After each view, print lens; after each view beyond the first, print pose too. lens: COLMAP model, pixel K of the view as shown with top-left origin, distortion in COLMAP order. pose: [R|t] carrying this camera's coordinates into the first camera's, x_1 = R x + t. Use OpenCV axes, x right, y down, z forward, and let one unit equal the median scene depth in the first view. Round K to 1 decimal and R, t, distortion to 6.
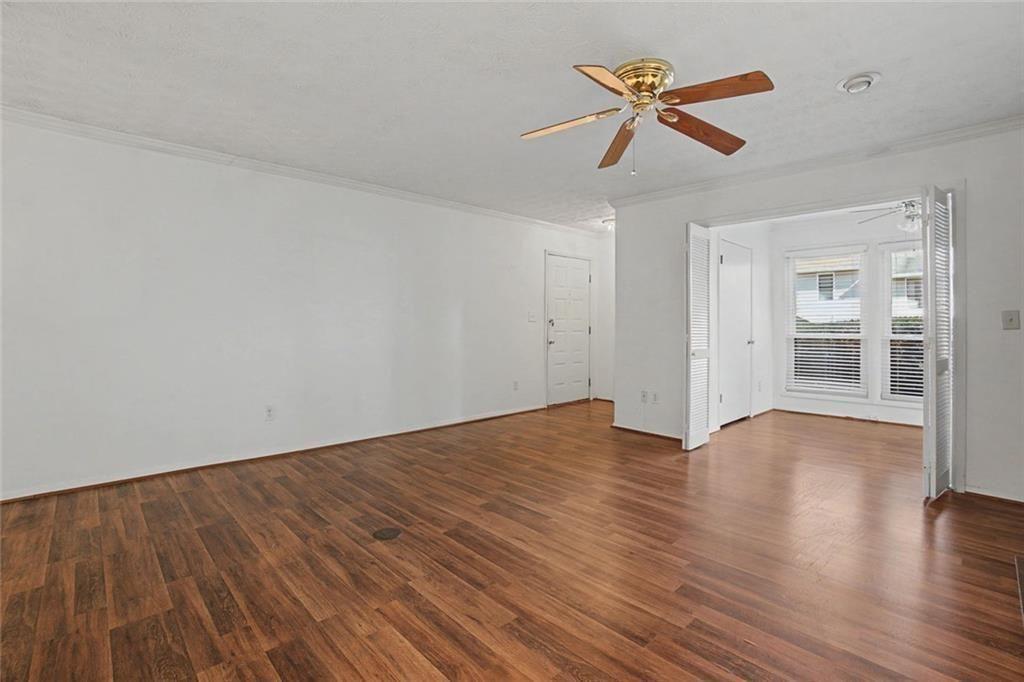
lens RADIAL K [[466.9, 0, 509.6], [0, 466.9, 335.9], [0, 0, 1]] dist [-0.054561, 0.014000]
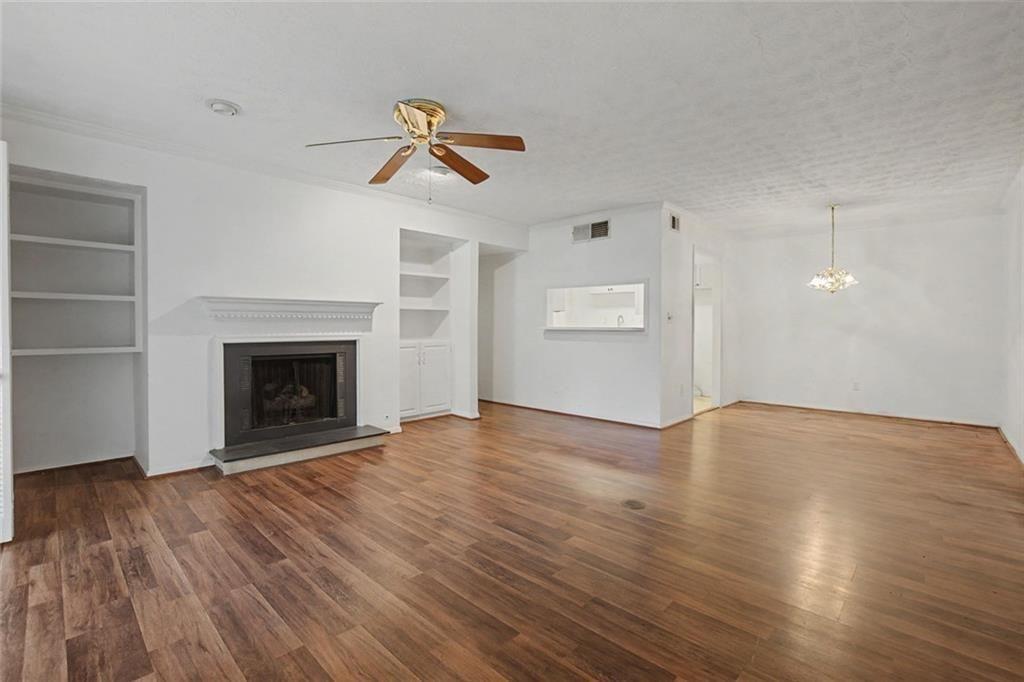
lens RADIAL K [[466.9, 0, 509.6], [0, 466.9, 335.9], [0, 0, 1]] dist [-0.054561, 0.014000]
pose [[-0.998670, -0.001969, -0.051523, 0.123871], [-0.004217, 0.999042, 0.043560, -0.056476], [0.051388, 0.043720, -0.997721, 2.353495]]
